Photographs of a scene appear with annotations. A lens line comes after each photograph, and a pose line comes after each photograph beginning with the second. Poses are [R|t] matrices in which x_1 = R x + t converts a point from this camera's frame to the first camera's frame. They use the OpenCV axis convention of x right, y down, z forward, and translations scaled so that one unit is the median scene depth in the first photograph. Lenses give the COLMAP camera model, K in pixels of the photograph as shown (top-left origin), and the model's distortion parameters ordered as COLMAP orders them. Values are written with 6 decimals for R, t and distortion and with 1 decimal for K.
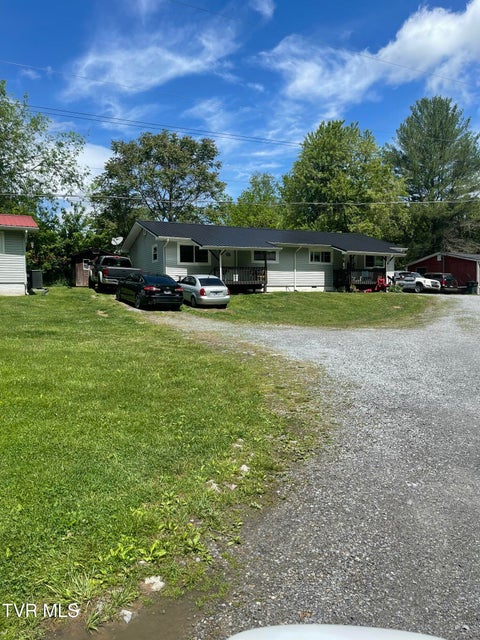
lens RADIAL K [[467.3, 0, 238.0], [0, 467.3, 320.8], [0, 0, 1]] dist [0.012258, -0.003664]
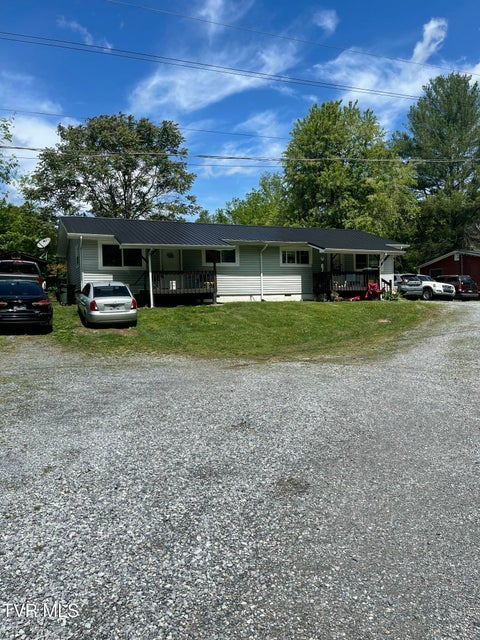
lens RADIAL K [[467.3, 0, 241.9], [0, 467.3, 319.4], [0, 0, 1]] dist [0.012258, -0.003664]
pose [[0.998256, -0.013022, -0.057574, 0.118707], [0.011871, 0.999724, -0.020284, -0.014259], [0.057822, 0.019565, 0.998135, 0.184424]]
